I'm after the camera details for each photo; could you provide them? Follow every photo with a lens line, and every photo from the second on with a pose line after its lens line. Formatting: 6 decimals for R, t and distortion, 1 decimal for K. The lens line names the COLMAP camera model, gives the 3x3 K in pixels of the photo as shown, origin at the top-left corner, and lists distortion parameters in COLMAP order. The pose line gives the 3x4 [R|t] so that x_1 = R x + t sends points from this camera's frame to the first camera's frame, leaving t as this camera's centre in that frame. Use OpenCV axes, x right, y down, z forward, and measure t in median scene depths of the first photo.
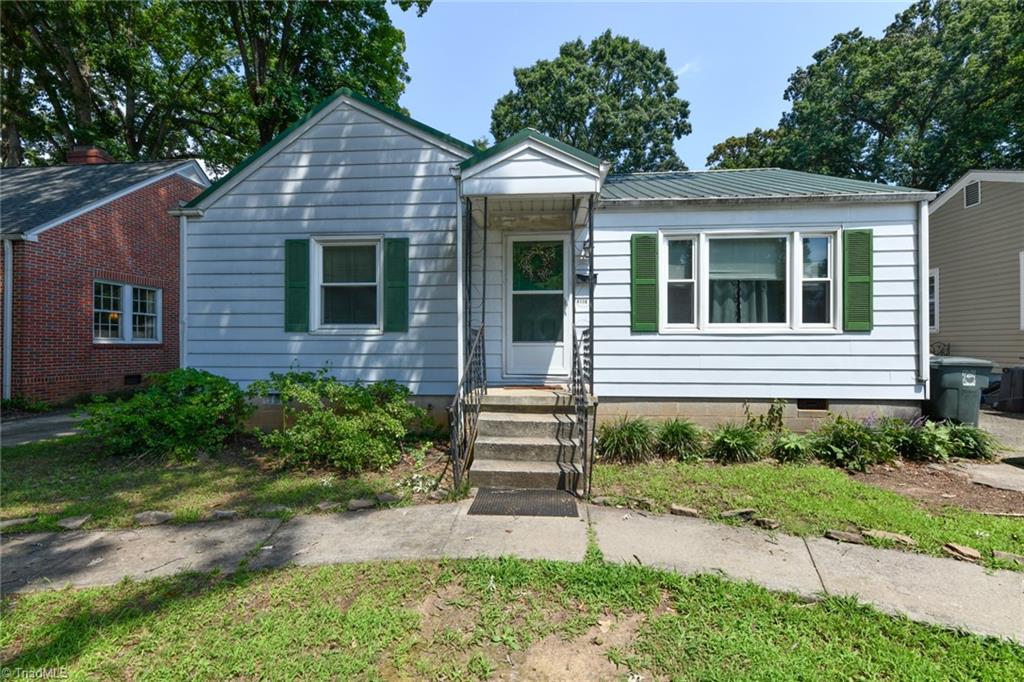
lens RADIAL K [[415.7, 0, 515.3], [0, 415.7, 341.7], [0, 0, 1]] dist [0.004293, 0.000162]
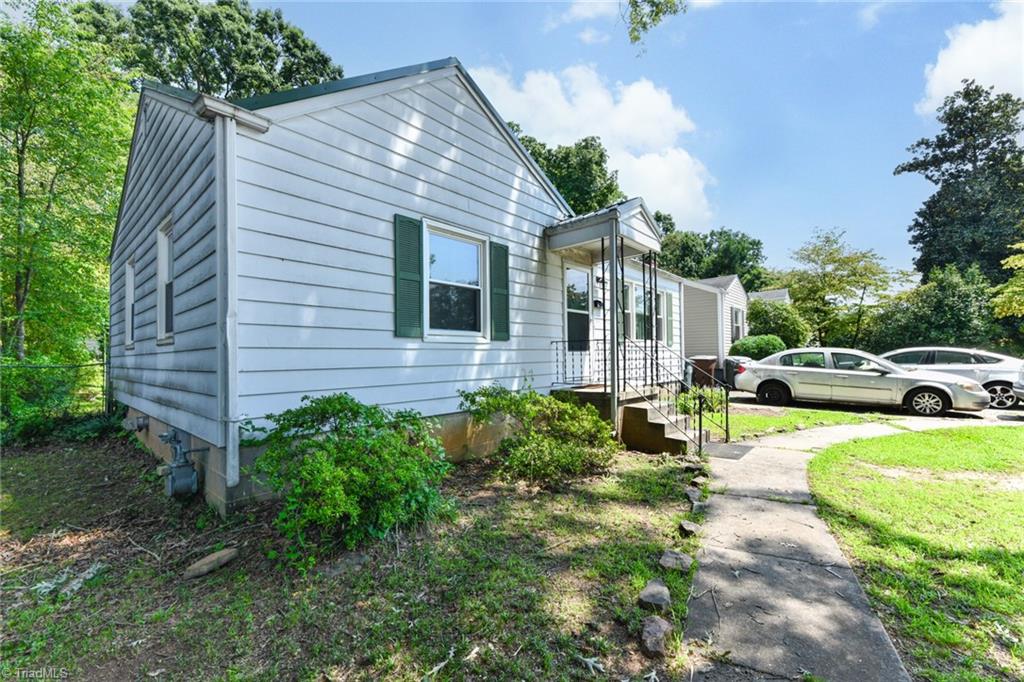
lens RADIAL K [[415.7, 0, 516.2], [0, 415.7, 347.3], [0, 0, 1]] dist [0.004293, 0.000162]
pose [[0.602568, 0.008845, 0.798019, -1.030785], [0.010149, 0.999773, -0.018744, 0.010274], [-0.798003, 0.019394, 0.602341, 0.388437]]
